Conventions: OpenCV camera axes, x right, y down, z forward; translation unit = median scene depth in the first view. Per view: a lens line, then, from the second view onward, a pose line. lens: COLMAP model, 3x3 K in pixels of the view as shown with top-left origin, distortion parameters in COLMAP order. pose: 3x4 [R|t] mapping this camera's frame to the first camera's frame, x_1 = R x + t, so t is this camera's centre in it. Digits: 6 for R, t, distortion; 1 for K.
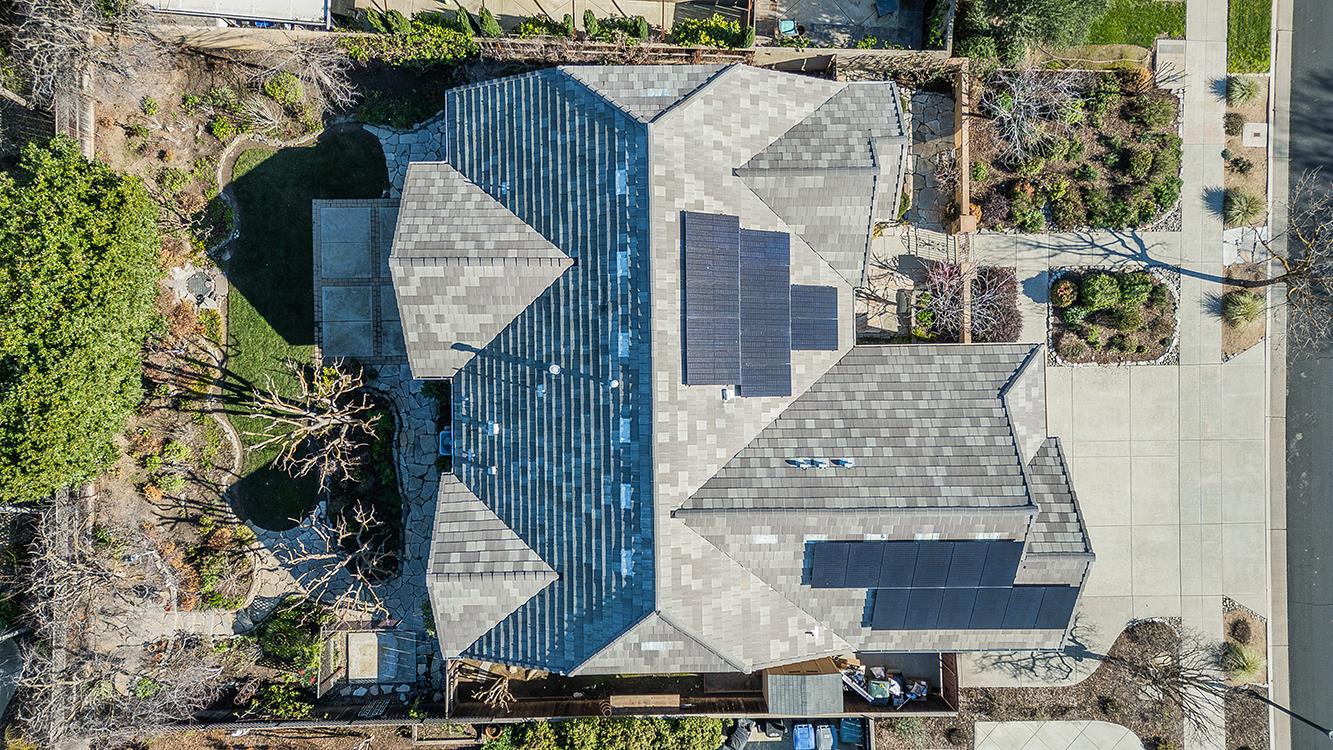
lens RADIAL K [[928.2, 0, 661.0], [0, 928.2, 373.5], [0, 0, 1]] dist [0.084171, -0.056415]
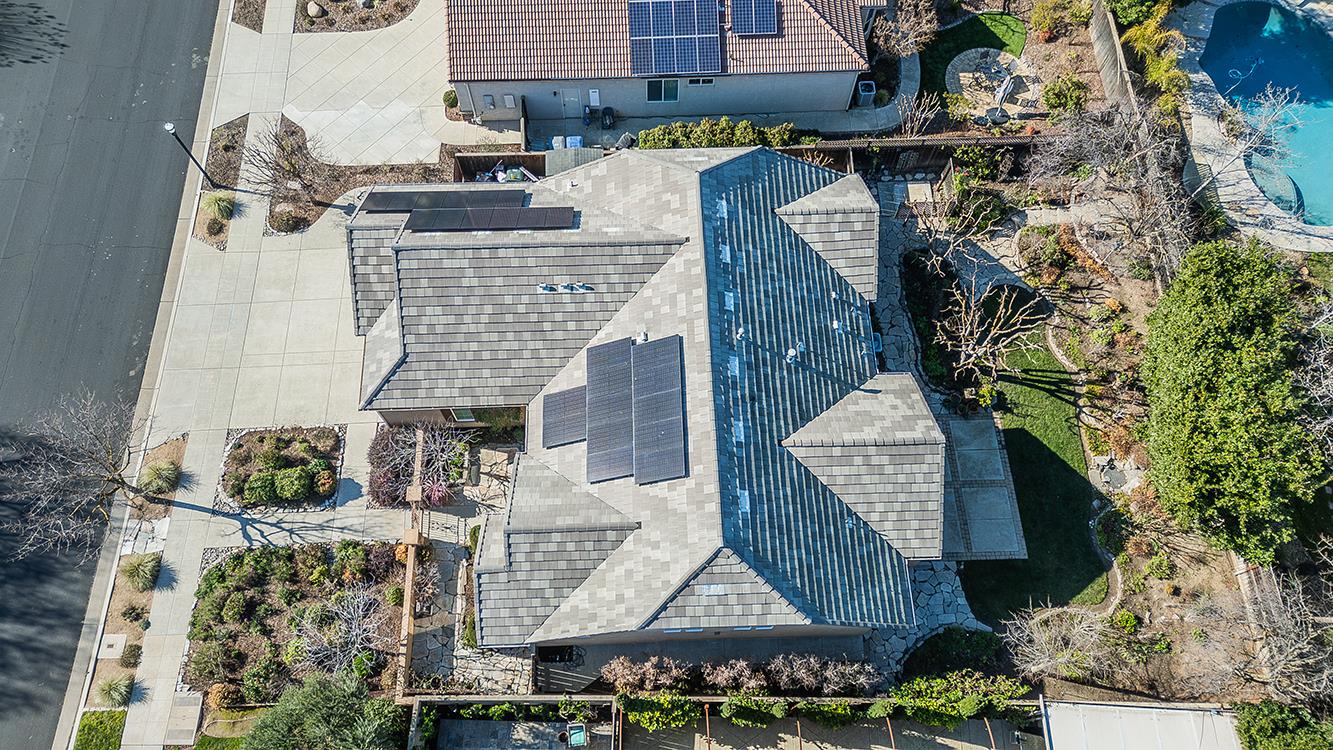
lens RADIAL K [[928.2, 0, 668.0], [0, 928.2, 372.4], [0, 0, 1]] dist [0.084171, -0.056415]
pose [[-0.999531, 0.014922, -0.026738, 0.061862], [-0.024558, -0.912243, 0.408914, -0.428573], [-0.018290, 0.409378, 0.912181, -0.047443]]
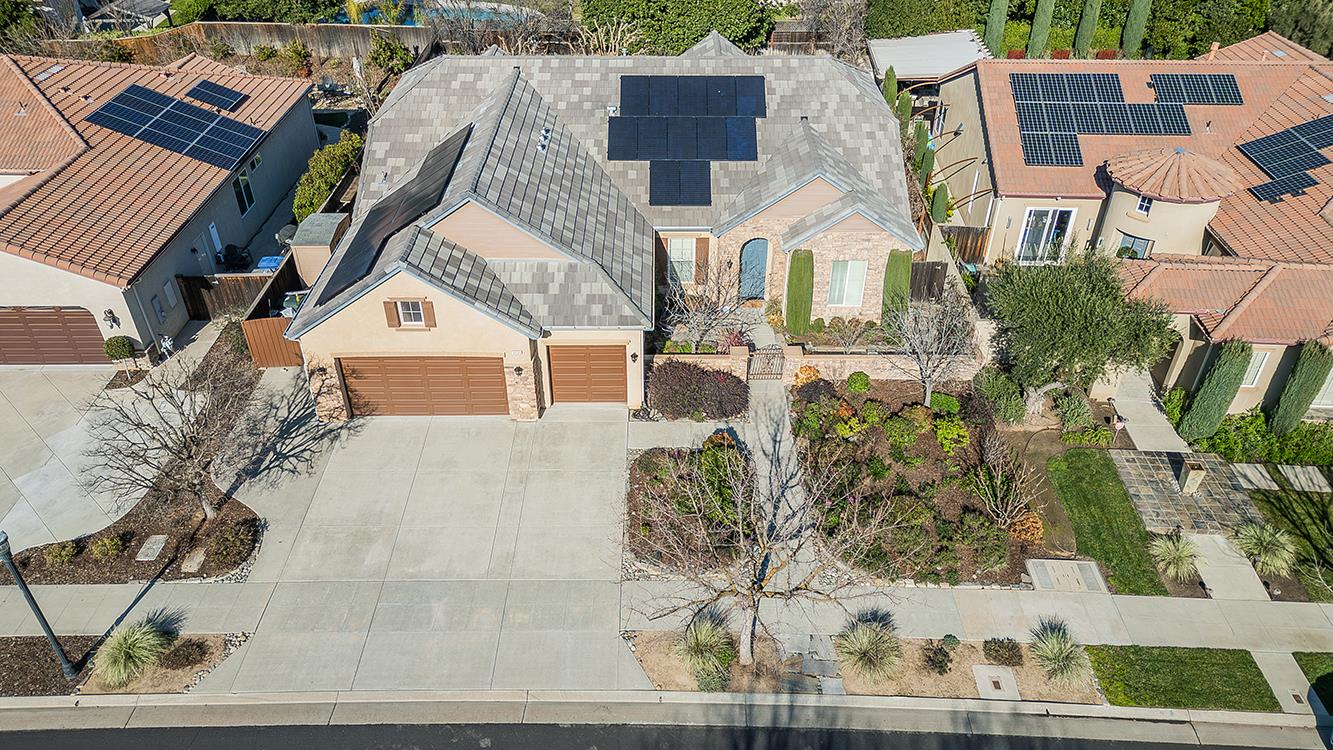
lens RADIAL K [[928.2, 0, 658.6], [0, 928.2, 374.7], [0, 0, 1]] dist [0.084171, -0.056415]
pose [[-0.013172, 0.569989, -0.821546, 1.045577], [-0.999906, -0.004296, 0.013051, -0.046113], [0.003909, 0.821641, 0.569992, 0.519117]]
